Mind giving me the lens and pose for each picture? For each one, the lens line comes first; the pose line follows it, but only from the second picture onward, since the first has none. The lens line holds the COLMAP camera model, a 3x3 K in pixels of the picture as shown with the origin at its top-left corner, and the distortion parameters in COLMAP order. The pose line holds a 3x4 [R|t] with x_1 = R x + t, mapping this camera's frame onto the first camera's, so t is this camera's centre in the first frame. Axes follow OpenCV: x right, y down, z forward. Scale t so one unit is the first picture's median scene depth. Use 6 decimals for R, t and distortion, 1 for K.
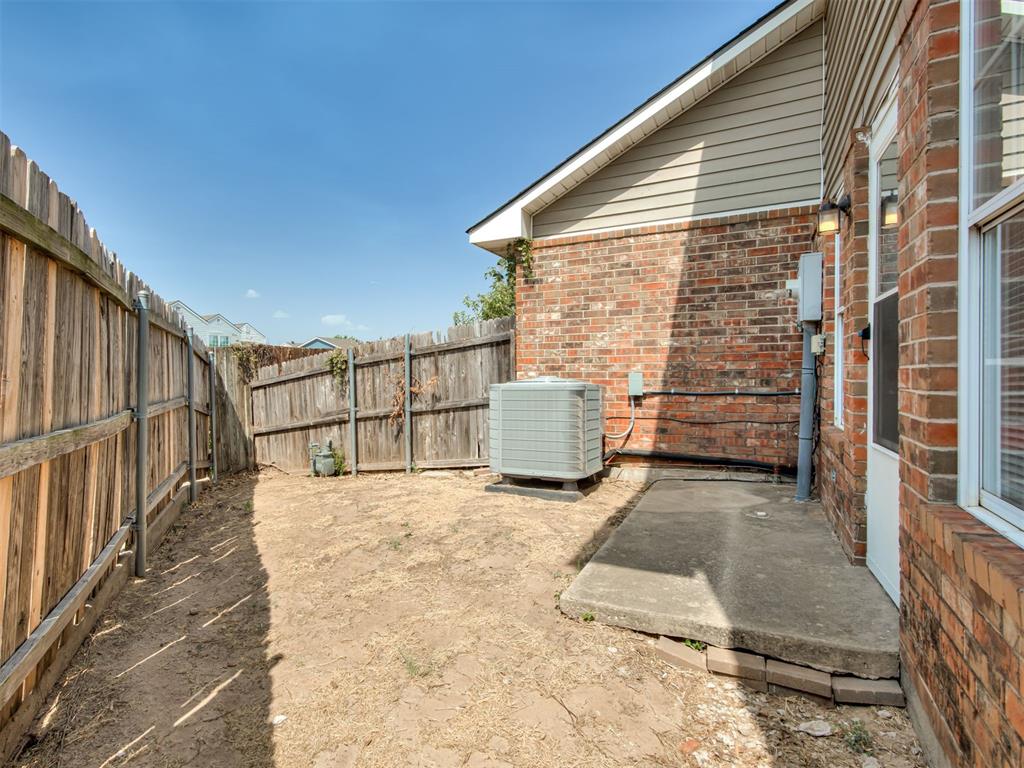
lens RADIAL K [[517.7, 0, 481.6], [0, 517.7, 372.9], [0, 0, 1]] dist [-0.003803, 0.000819]
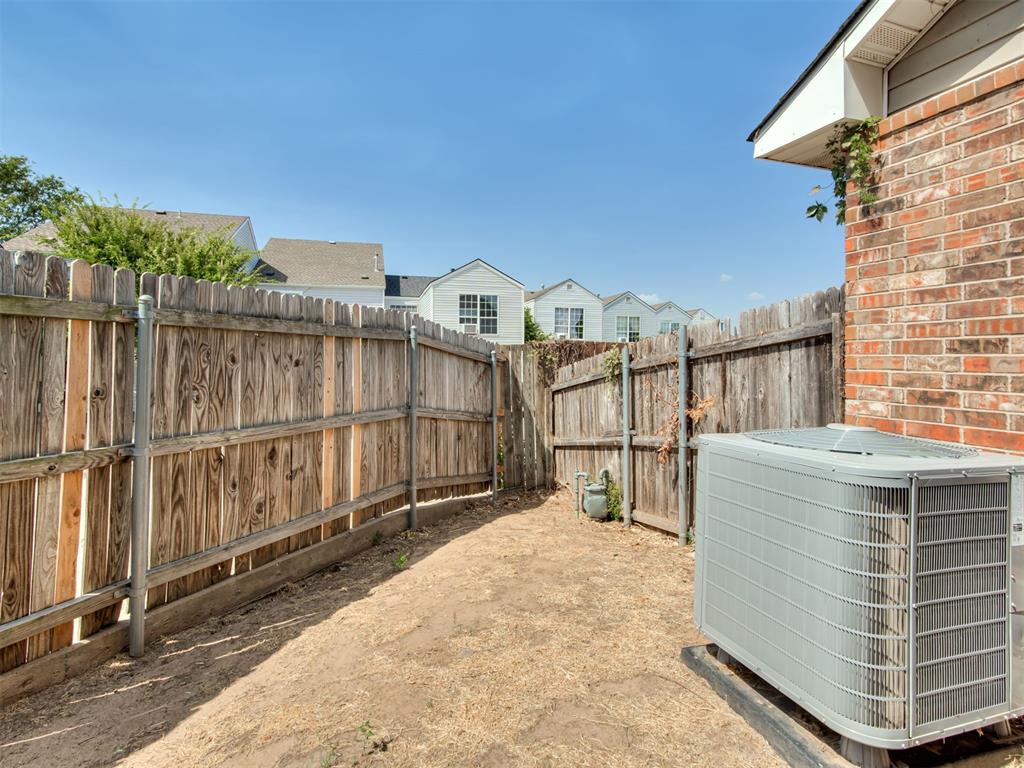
lens RADIAL K [[558.2, 0, 514.6], [0, 558.2, 350.6], [0, 0, 1]] dist [0.001765, 0.001101]
pose [[0.744464, 0.000375, -0.667662, 0.169549], [-0.013244, 0.999811, -0.014205, -0.033011], [0.667531, 0.019418, 0.744329, 0.365614]]
